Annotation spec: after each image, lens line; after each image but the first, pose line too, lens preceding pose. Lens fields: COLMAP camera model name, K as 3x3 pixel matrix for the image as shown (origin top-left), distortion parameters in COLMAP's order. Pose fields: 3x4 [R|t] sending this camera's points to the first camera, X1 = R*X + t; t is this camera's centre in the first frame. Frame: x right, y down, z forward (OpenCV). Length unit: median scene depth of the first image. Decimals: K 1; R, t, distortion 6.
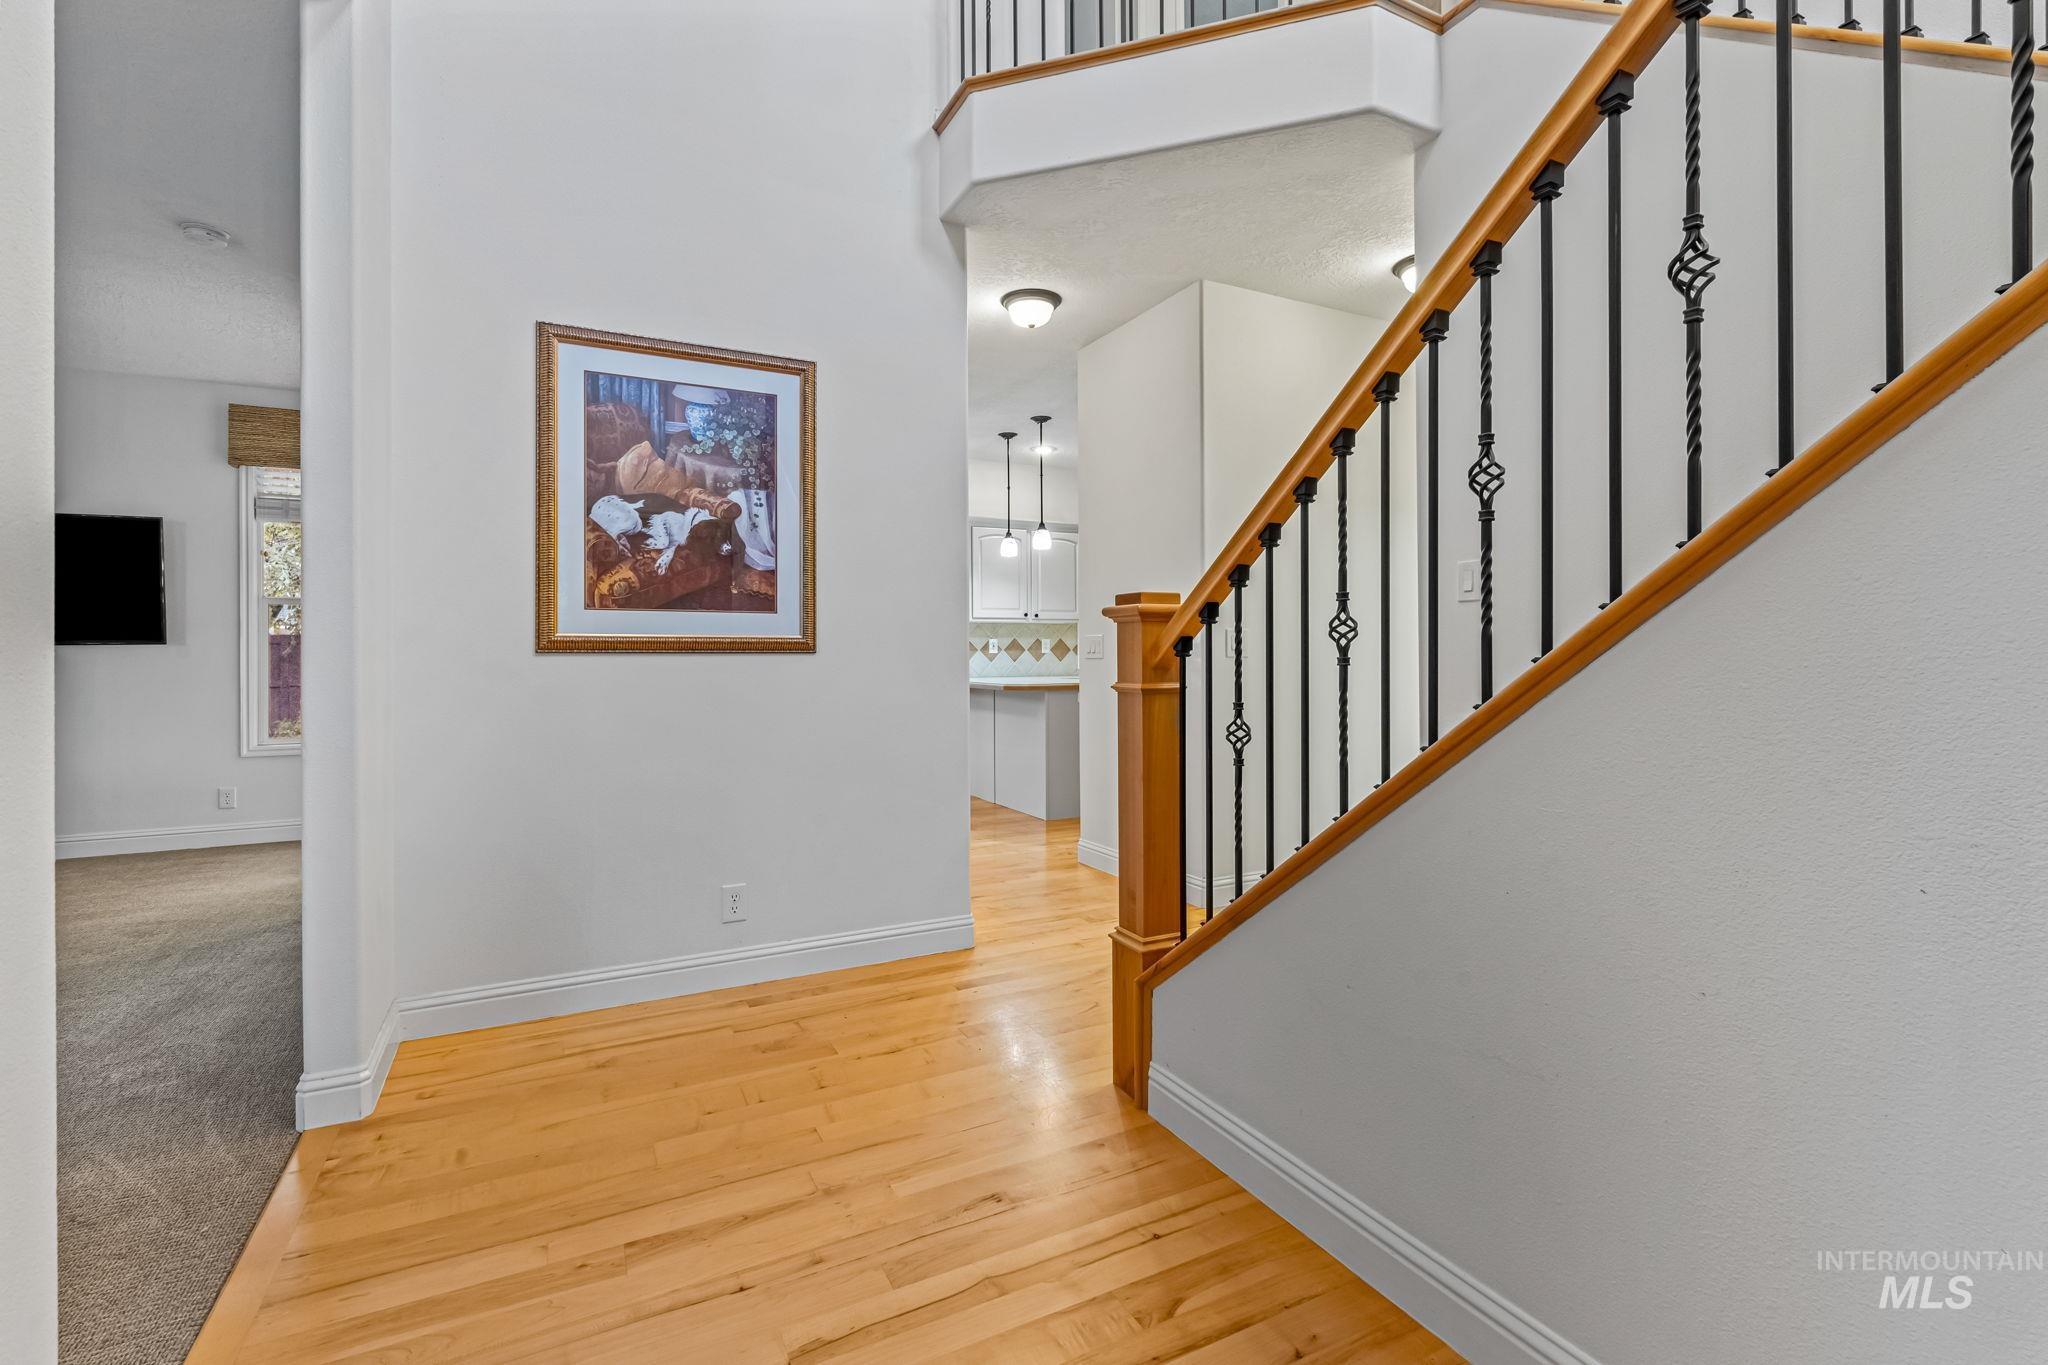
lens RADIAL K [[920.7, 0, 1014.9], [0, 920.7, 671.2], [0, 0, 1]] dist [0.005303, -0.000238]
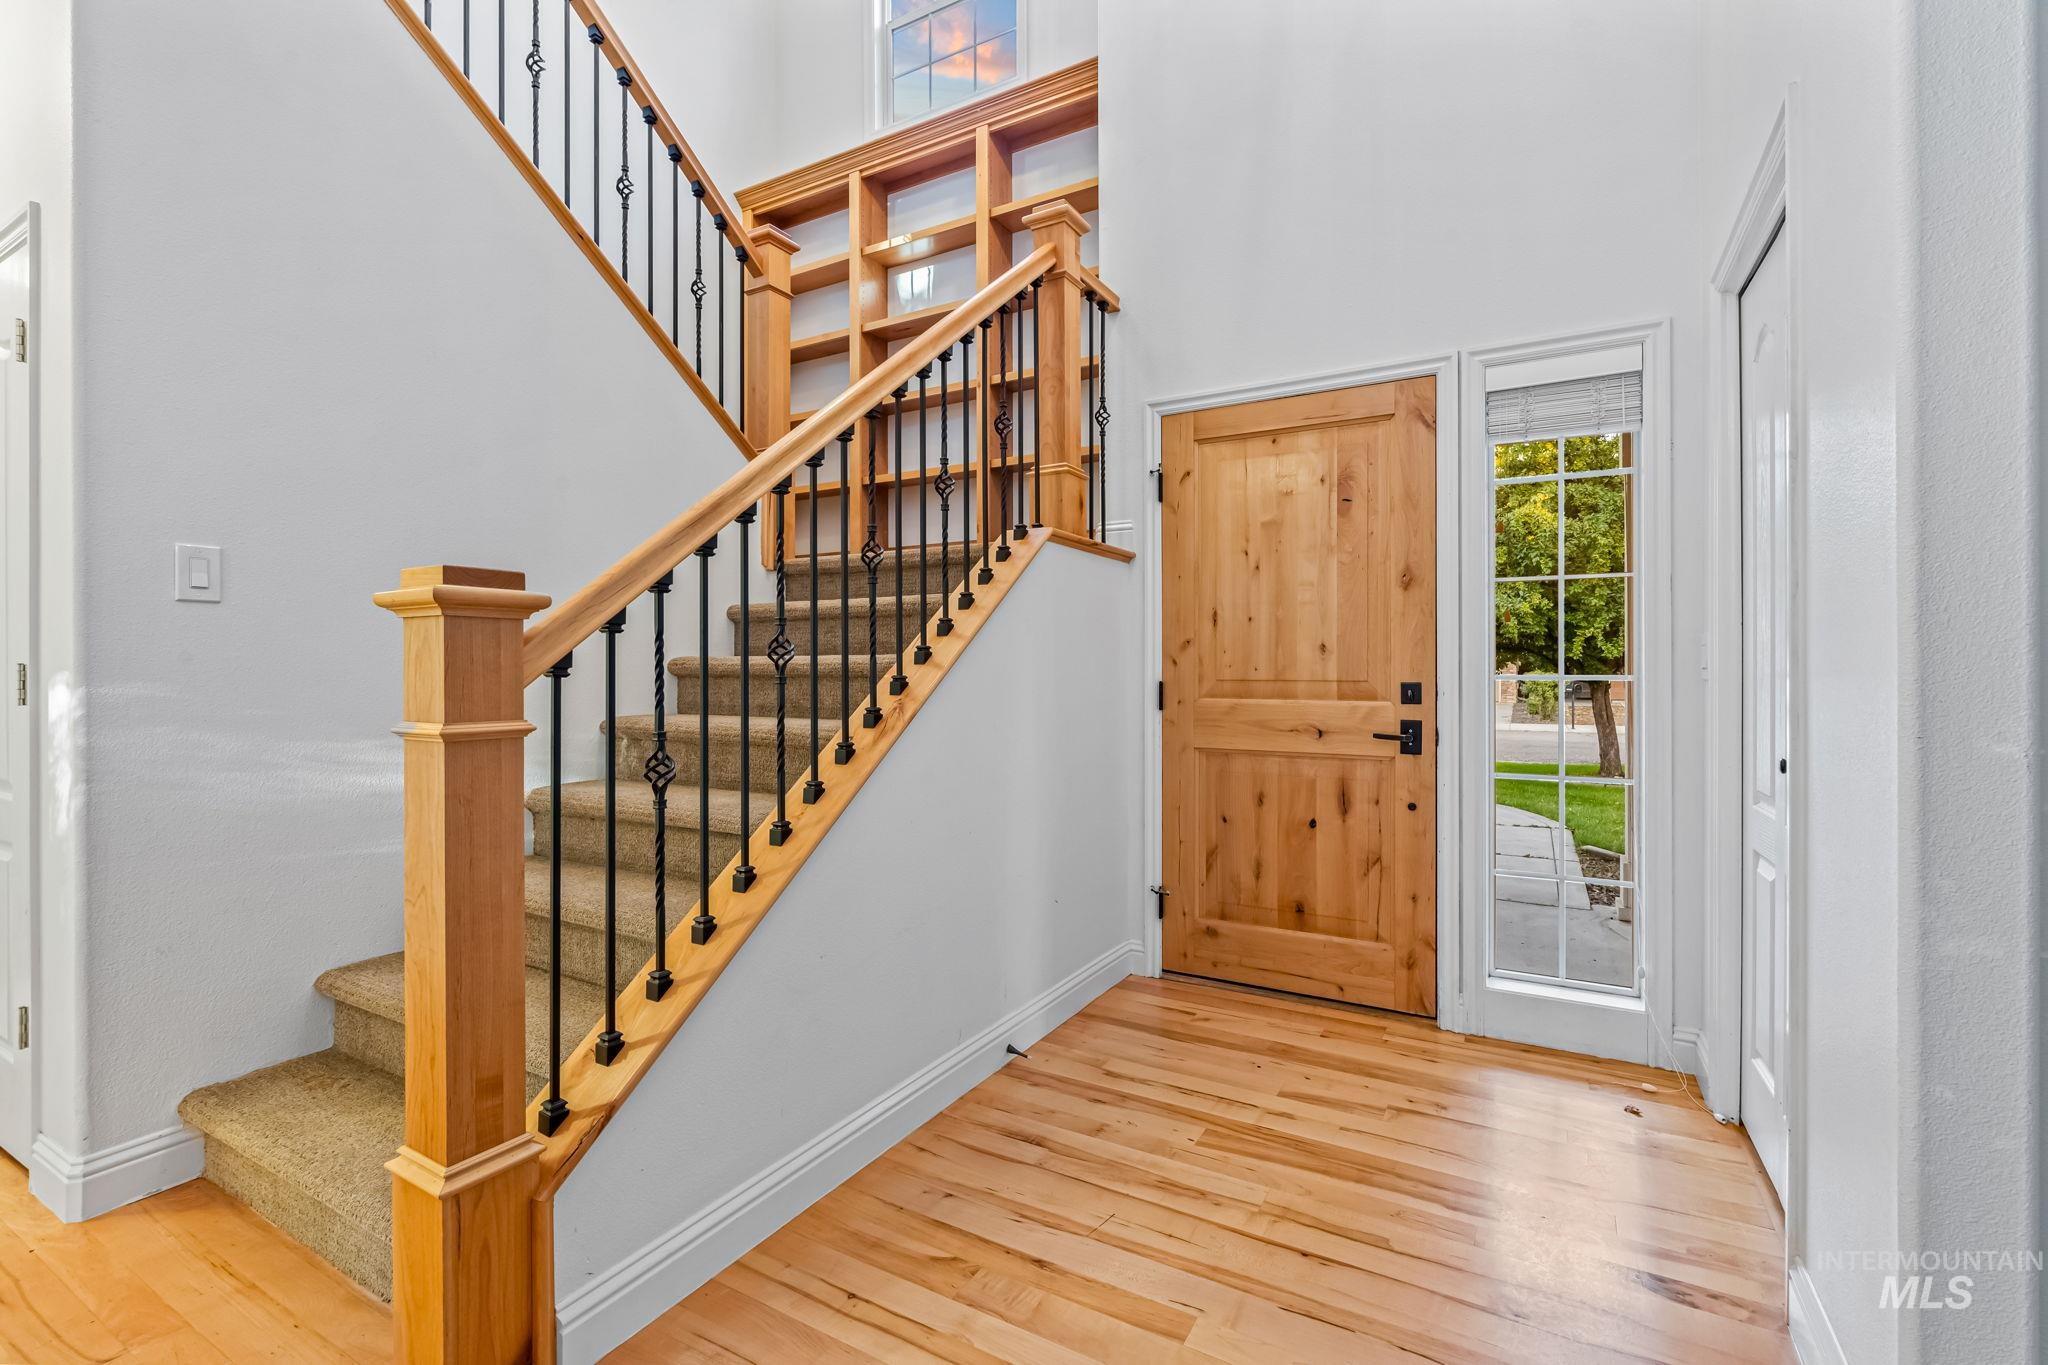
lens RADIAL K [[920.7, 0, 1012.6], [0, 920.7, 664.4], [0, 0, 1]] dist [0.005303, -0.000238]
pose [[-0.549659, -0.000650, 0.835389, -0.624630], [0.005876, 0.999972, 0.004644, -0.028329], [-0.835368, 0.007461, -0.549640, 1.193221]]
